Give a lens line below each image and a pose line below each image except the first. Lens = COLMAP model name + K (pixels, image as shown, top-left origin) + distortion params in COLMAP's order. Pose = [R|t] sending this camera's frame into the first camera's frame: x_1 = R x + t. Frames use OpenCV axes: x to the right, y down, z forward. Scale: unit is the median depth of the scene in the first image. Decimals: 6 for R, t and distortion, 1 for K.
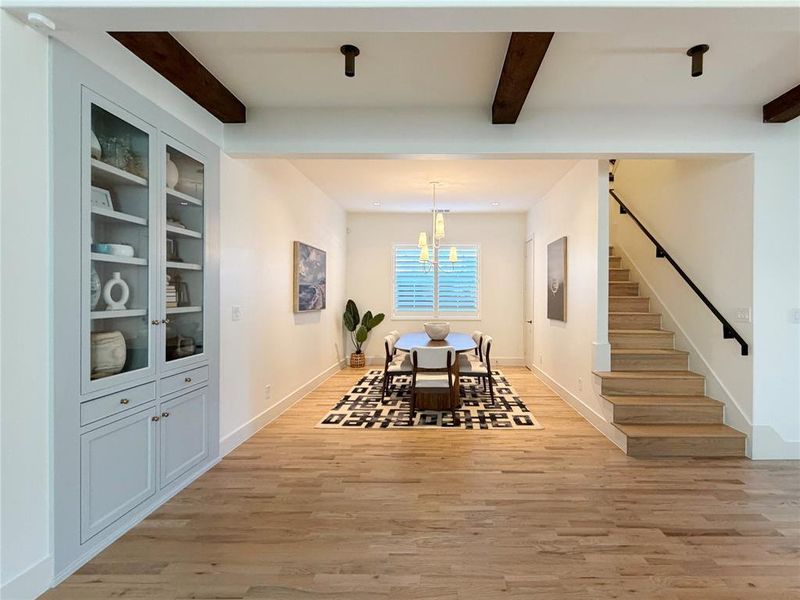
lens RADIAL K [[411.4, 0, 440.7], [0, 411.4, 294.4], [0, 0, 1]] dist [0.000288, -0.000218]
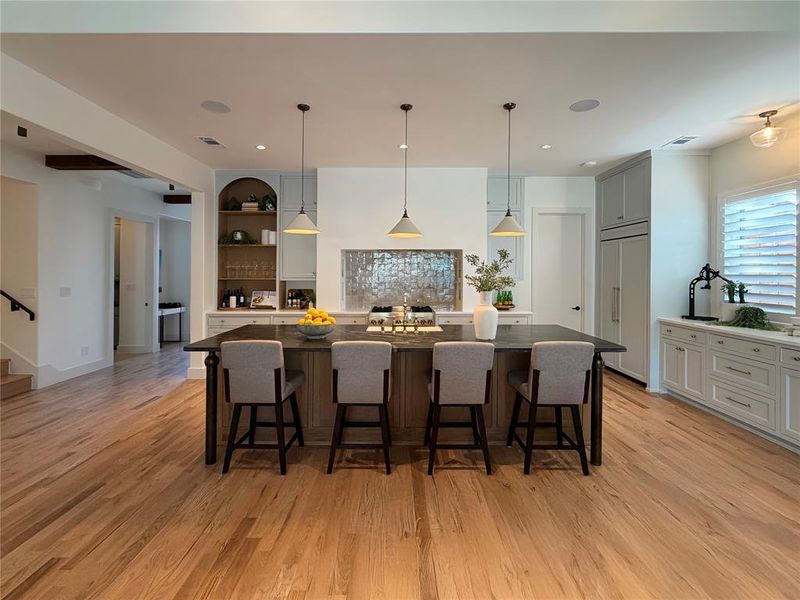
lens RADIAL K [[358.4, 0, 392.8], [0, 358.4, 270.3], [0, 0, 1]] dist [0.000991, 0.000254]
pose [[-0.004759, 0.001013, 0.999988, -0.673102], [0.000646, 0.999999, -0.001010, -0.036173], [-0.999988, 0.000641, -0.004760, -0.347795]]
